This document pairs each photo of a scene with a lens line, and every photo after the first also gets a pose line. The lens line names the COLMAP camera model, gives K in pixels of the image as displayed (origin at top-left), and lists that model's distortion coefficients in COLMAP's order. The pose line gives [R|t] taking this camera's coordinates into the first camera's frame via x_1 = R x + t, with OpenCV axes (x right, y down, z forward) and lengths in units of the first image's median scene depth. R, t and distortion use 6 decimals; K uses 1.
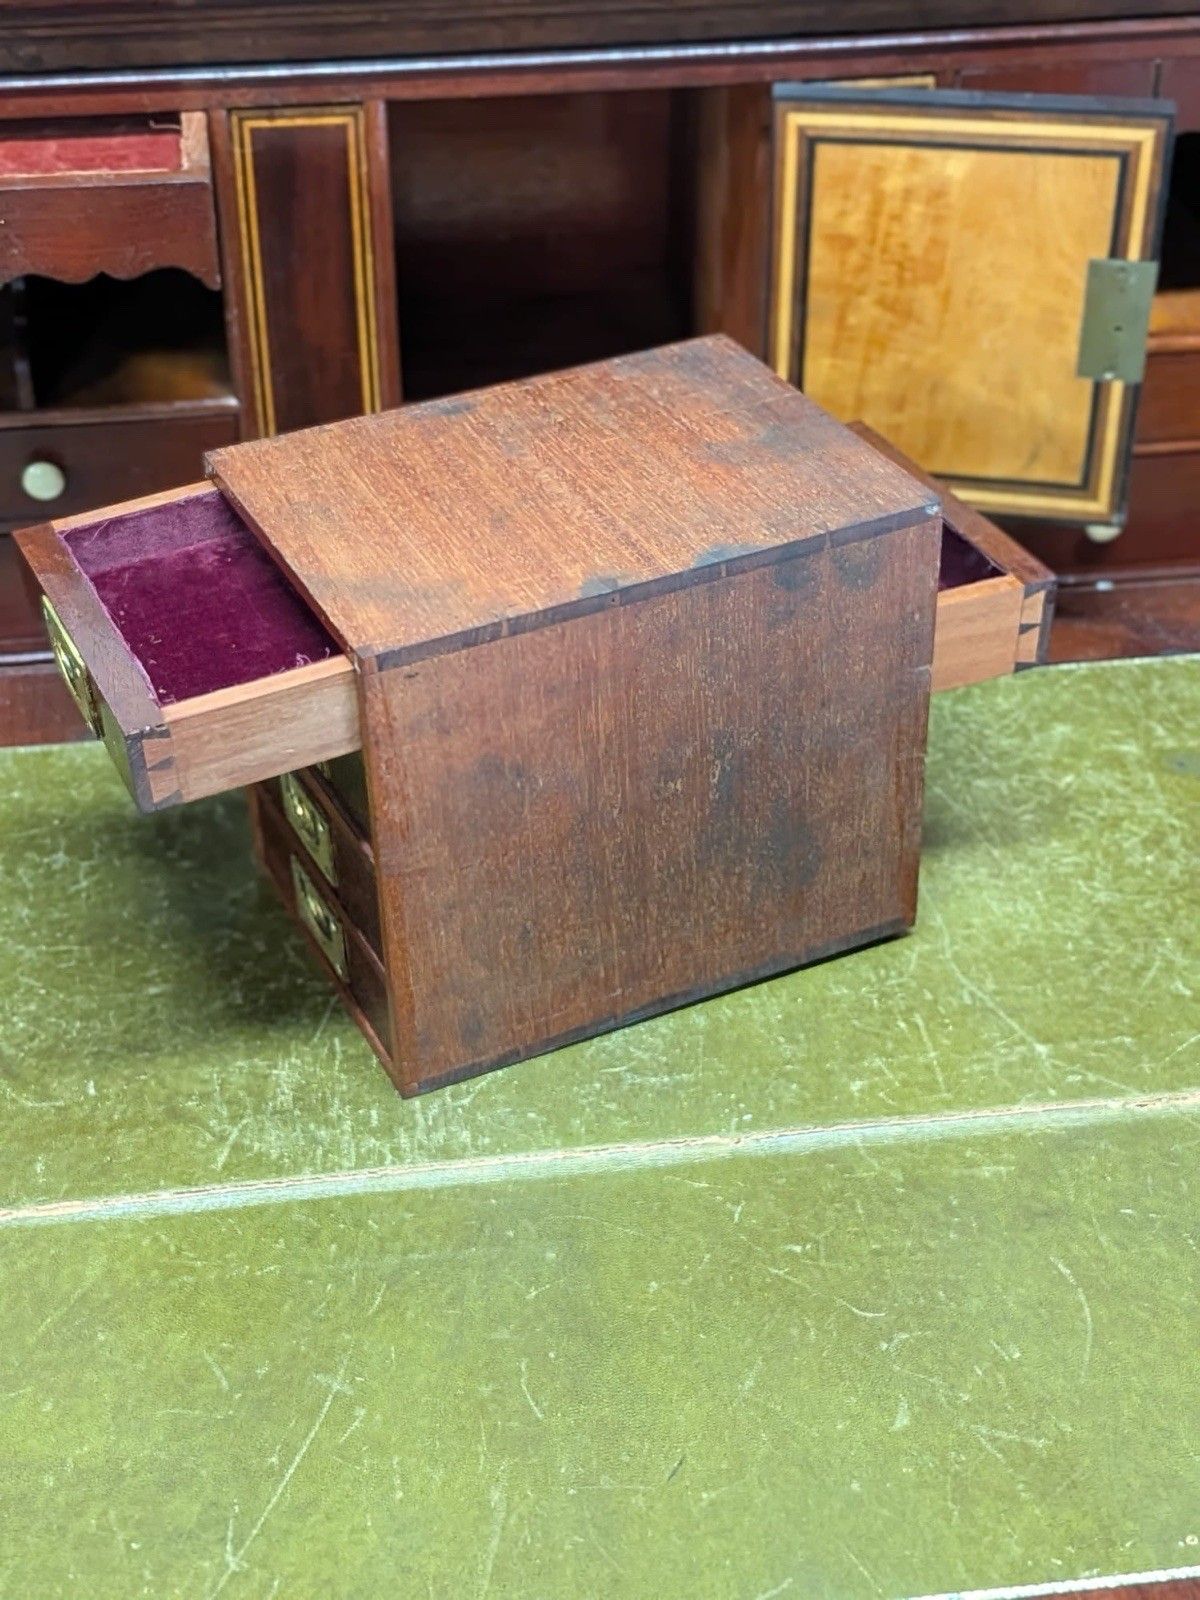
lens RADIAL K [[2279.5, 0, 570.1], [0, 2279.5, 740.9], [0, 0, 1]] dist [0.076615, 0.000000]
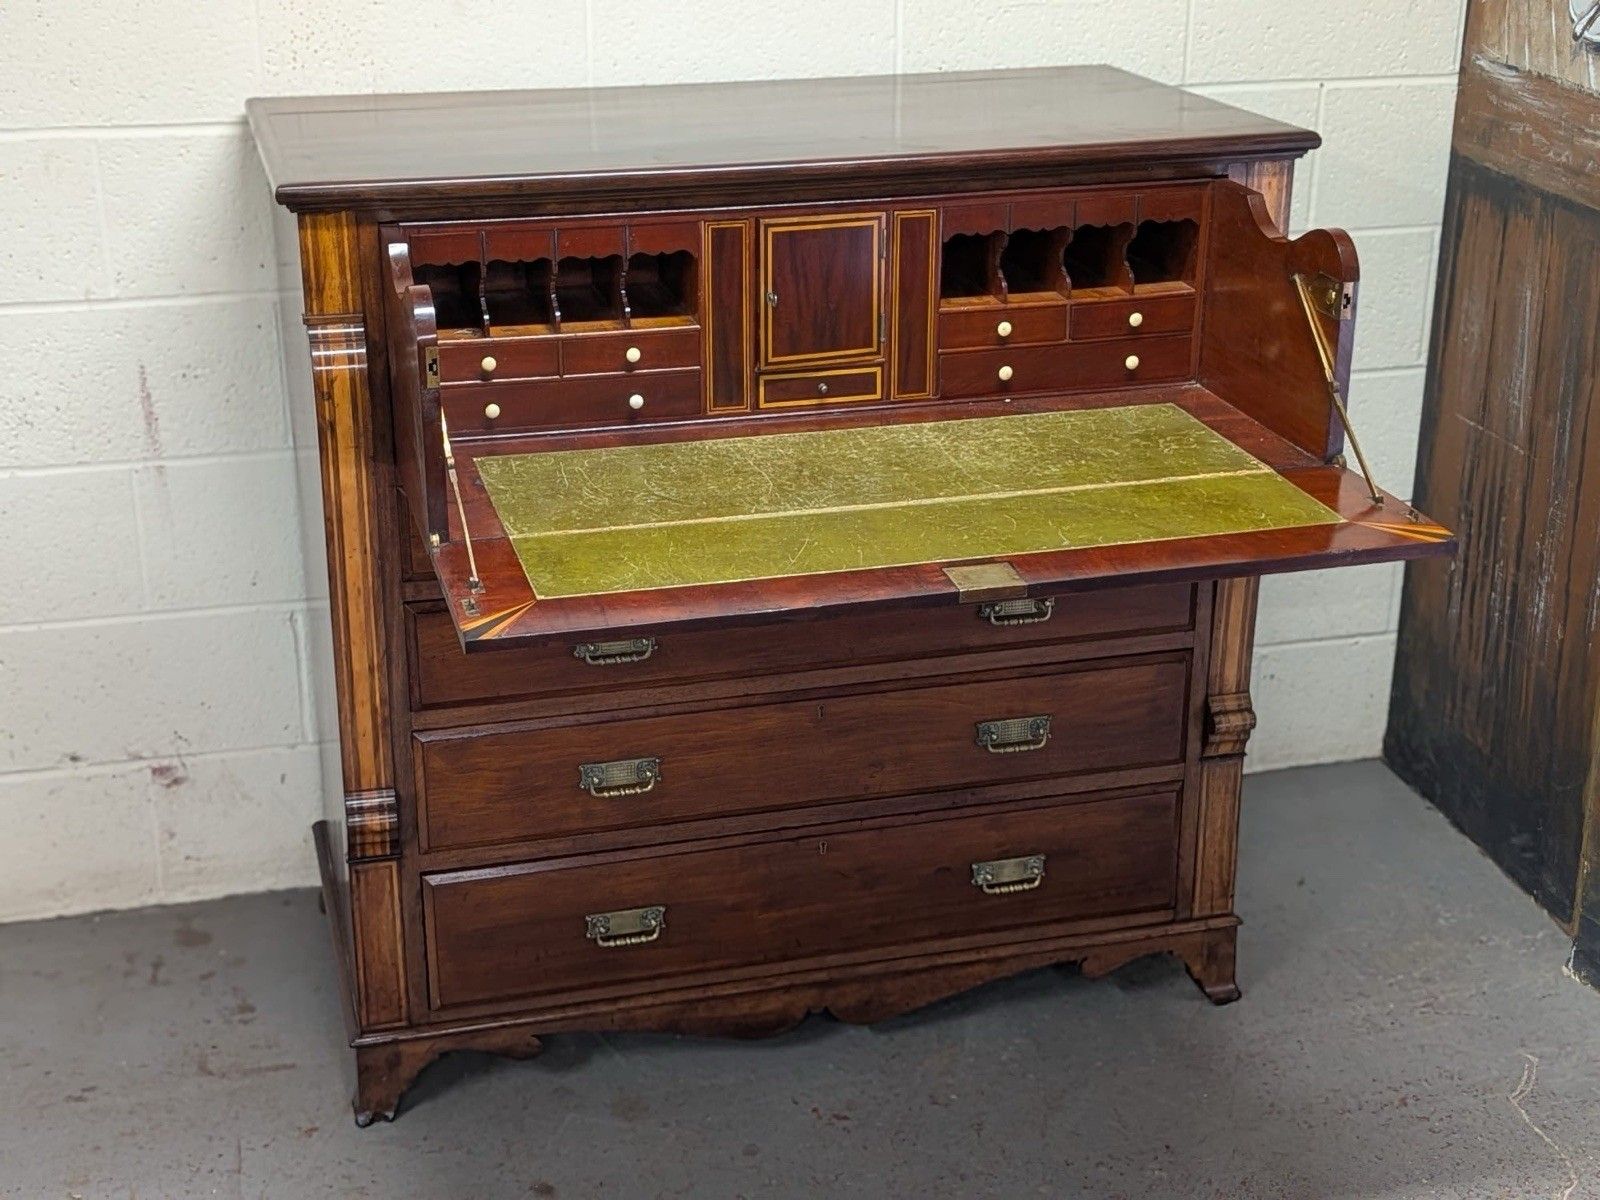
lens RADIAL K [[2279.5, 0, 774.6], [0, 2279.5, 651.6], [0, 0, 1]] dist [0.076615, 0.000000]
pose [[0.991956, -0.041547, 0.119569, -0.511493], [0.063287, 0.980846, -0.184219, 0.966530], [-0.109625, 0.190305, 0.975585, -2.107943]]
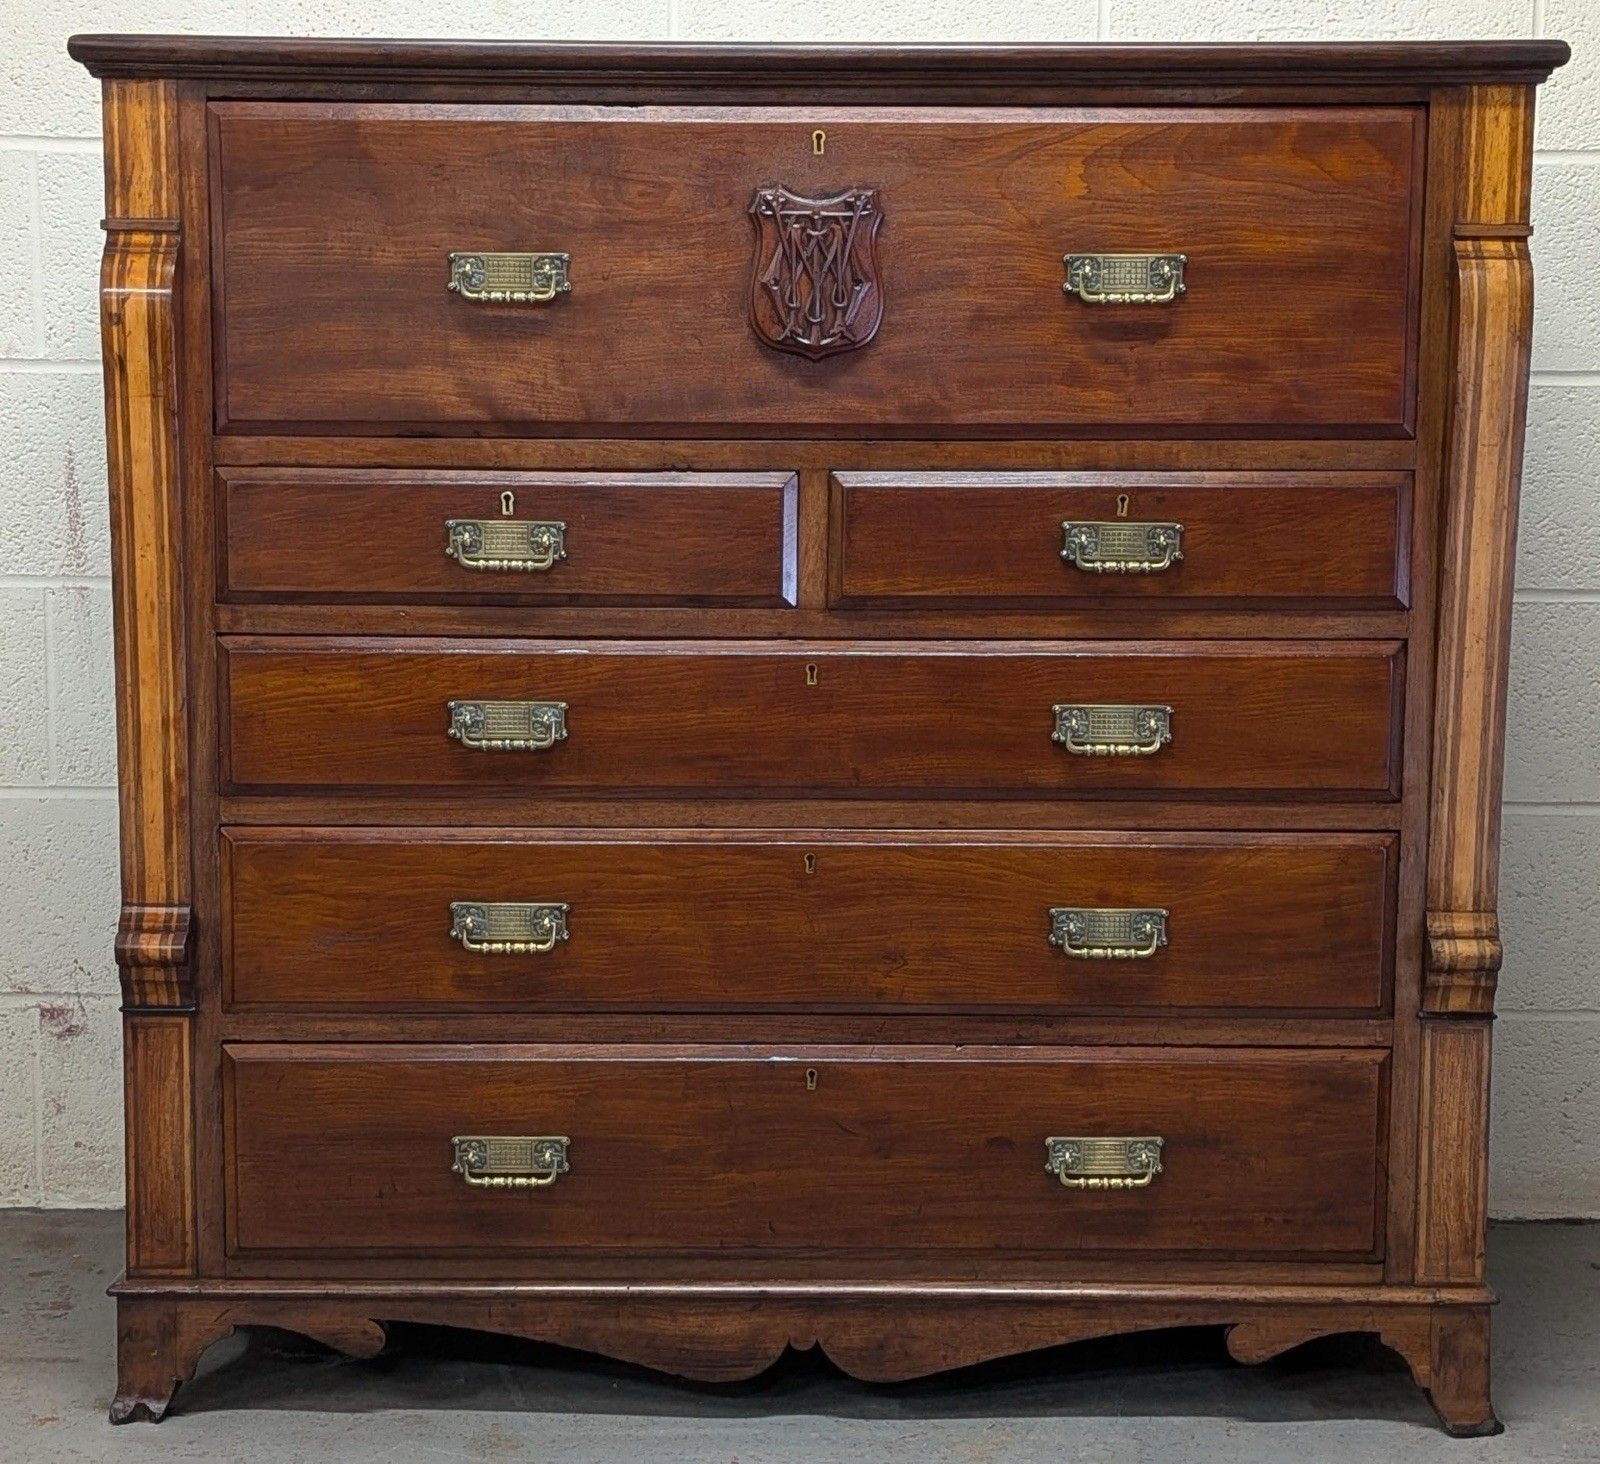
lens RADIAL K [[3025.6, 0, 775.1], [0, 3025.6, 800.2], [0, 0, 1]] dist [0.079793, 0.000000]
pose [[0.990548, 0.033728, -0.132954, 0.435920], [-0.085907, 0.908192, -0.409643, 1.725701], [0.106931, 0.417193, 0.902505, -1.541732]]
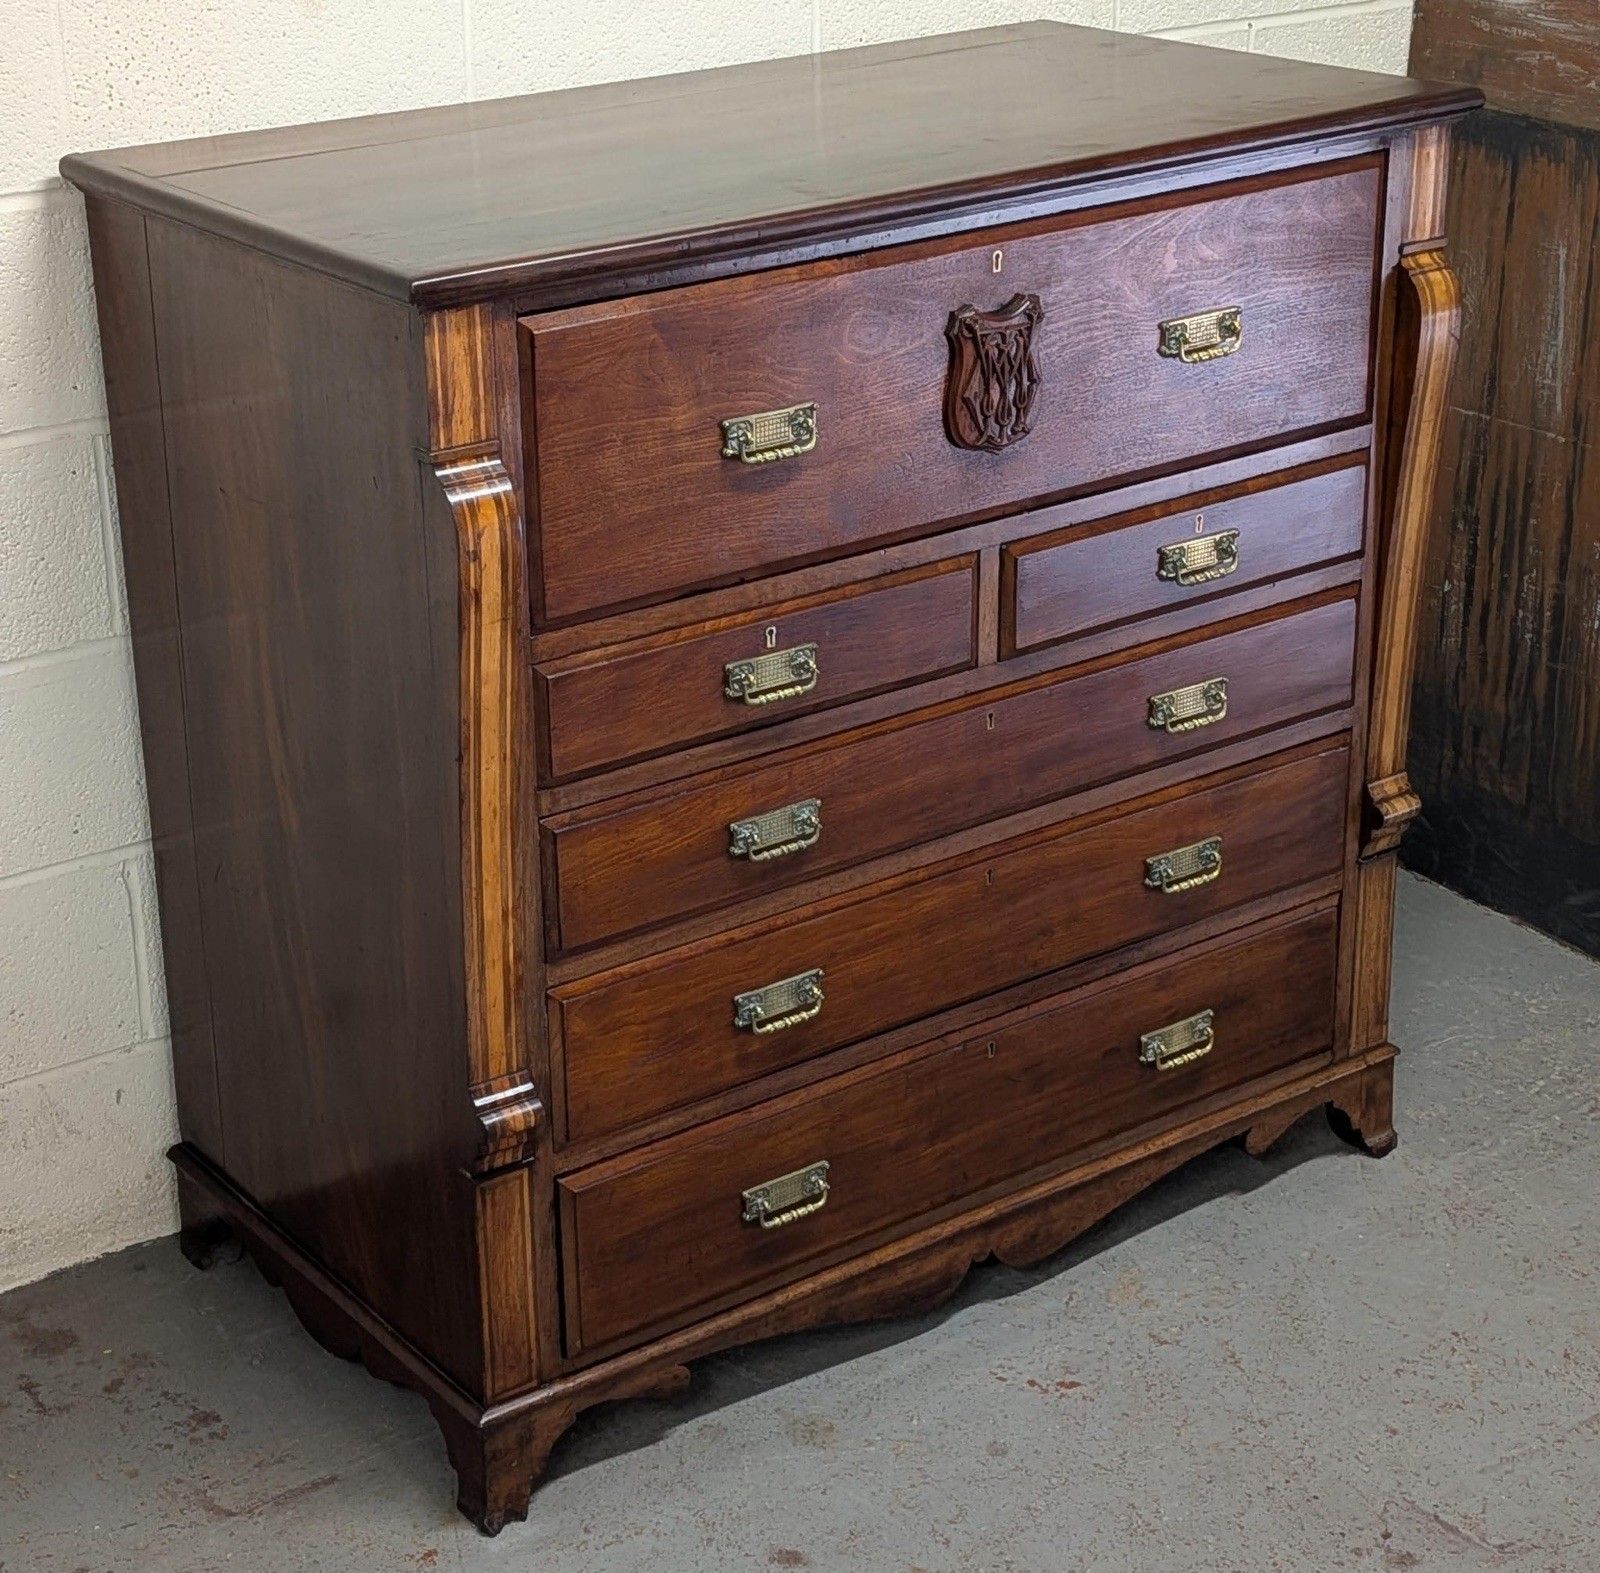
lens RADIAL K [[3032.8, 0, 703.2], [0, 3032.8, 774.3], [0, 0, 1]] dist [0.096415, 0.000000]
pose [[0.885121, -0.186838, 0.426206, -1.974849], [0.262857, 0.956495, -0.126583, 0.642912], [-0.384014, 0.224072, 0.895726, -1.809661]]
